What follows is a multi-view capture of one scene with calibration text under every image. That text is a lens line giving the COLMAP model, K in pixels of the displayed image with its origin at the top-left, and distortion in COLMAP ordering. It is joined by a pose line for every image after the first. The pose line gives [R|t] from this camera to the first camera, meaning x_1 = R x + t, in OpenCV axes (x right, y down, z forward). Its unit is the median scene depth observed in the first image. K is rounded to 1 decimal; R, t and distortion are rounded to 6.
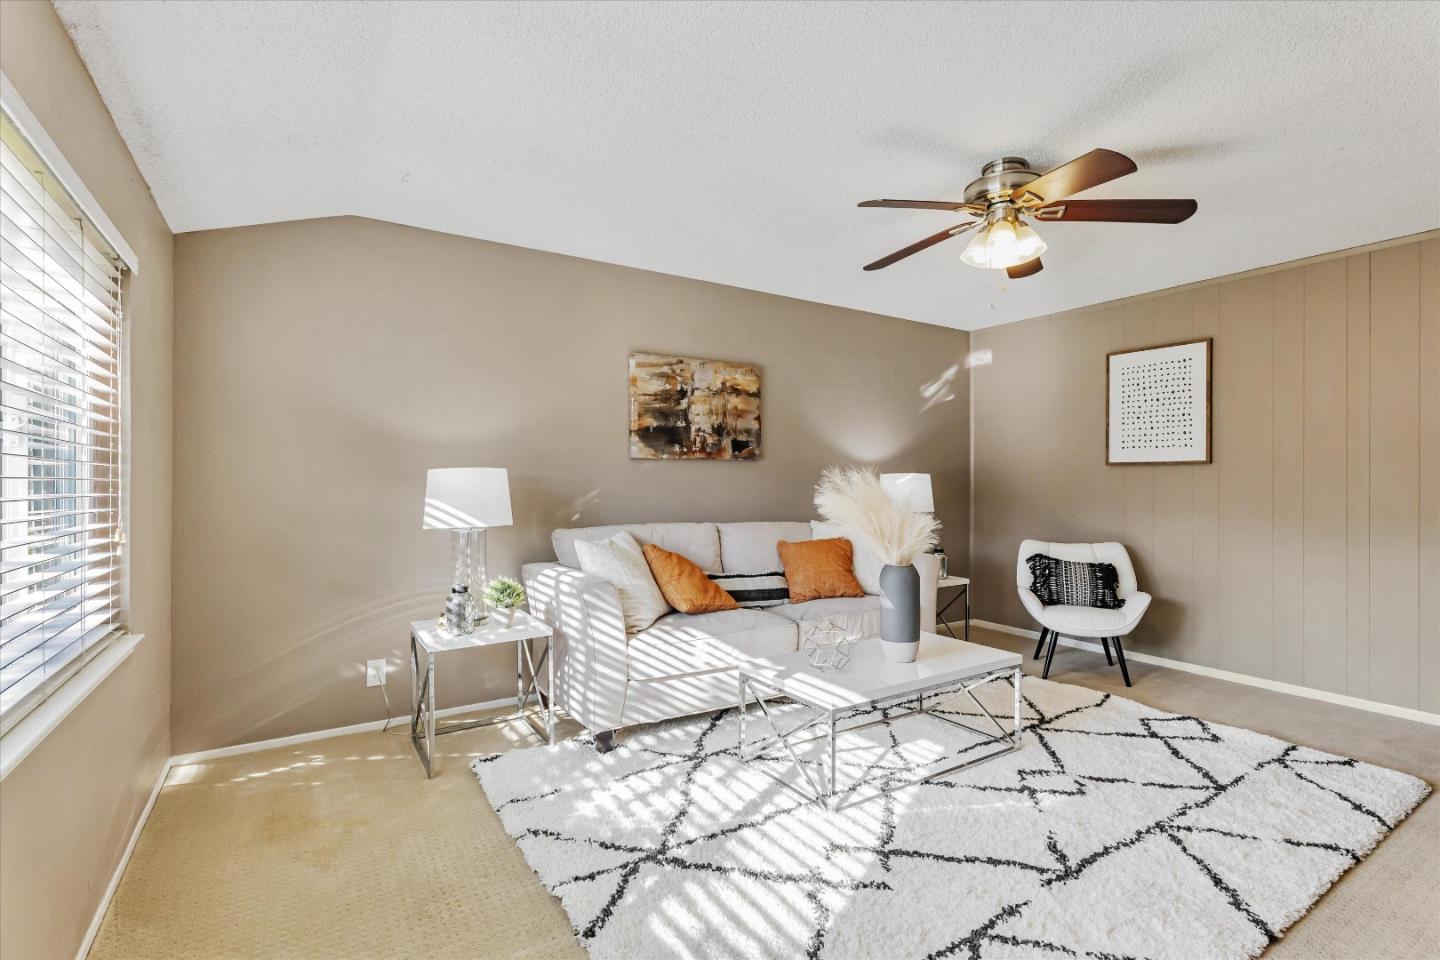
lens RADIAL K [[675.9, 0, 714.5], [0, 675.9, 485.2], [0, 0, 1]] dist [0.000711, 0.000027]
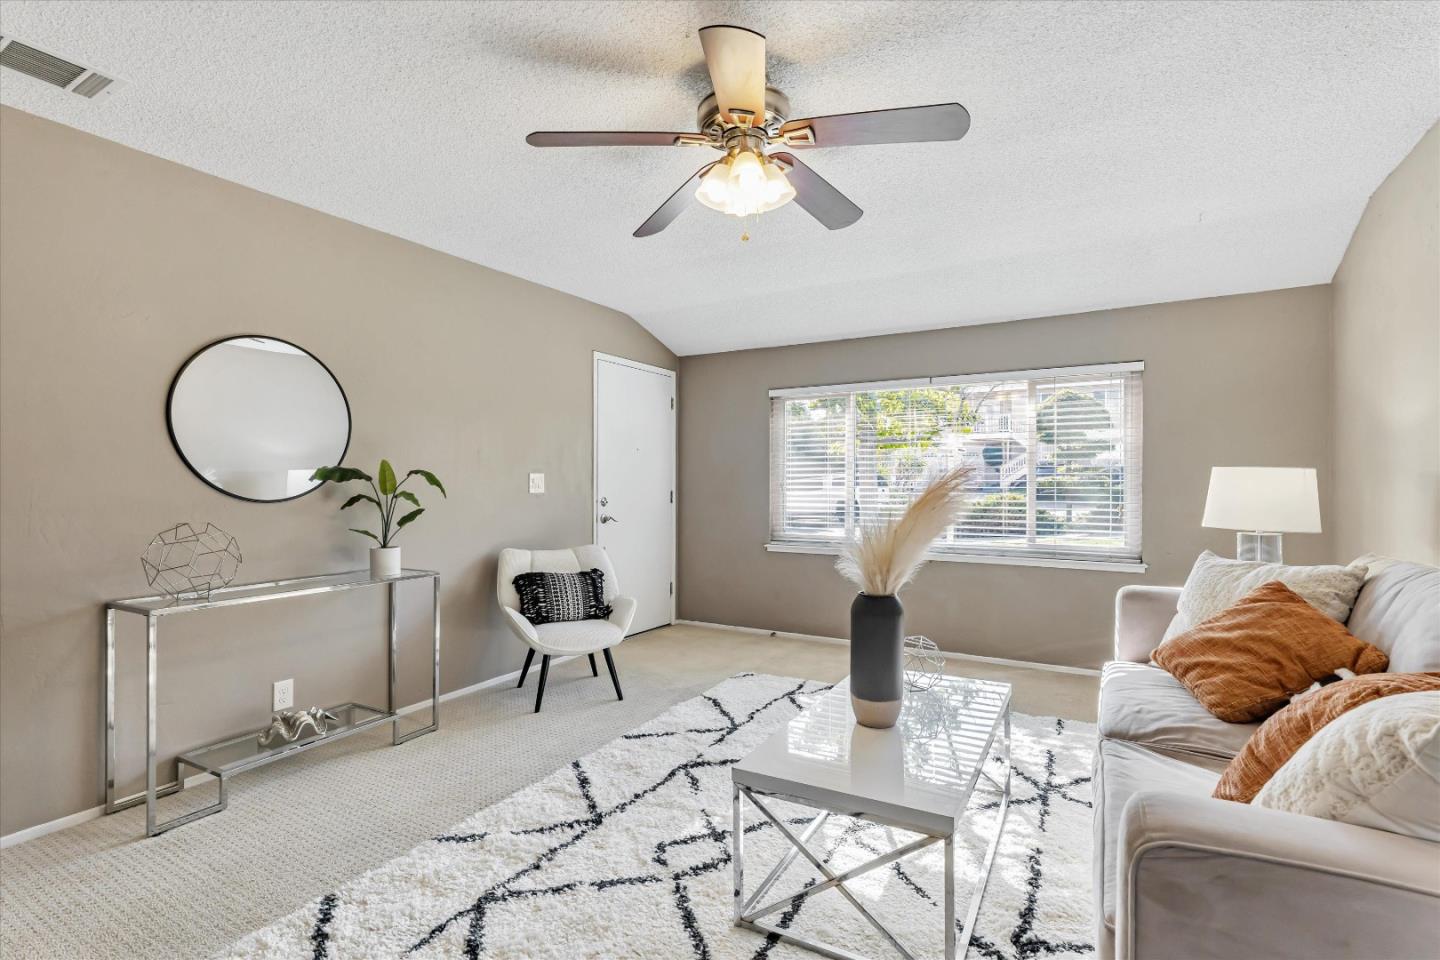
lens RADIAL K [[675.9, 0, 714.5], [0, 675.9, 485.2], [0, 0, 1]] dist [0.000711, 0.000027]
pose [[-0.890293, 0.002728, -0.455380, 0.853535], [-0.002076, 0.999947, 0.010048, -0.008420], [0.455384, 0.009891, -0.890240, 1.750892]]
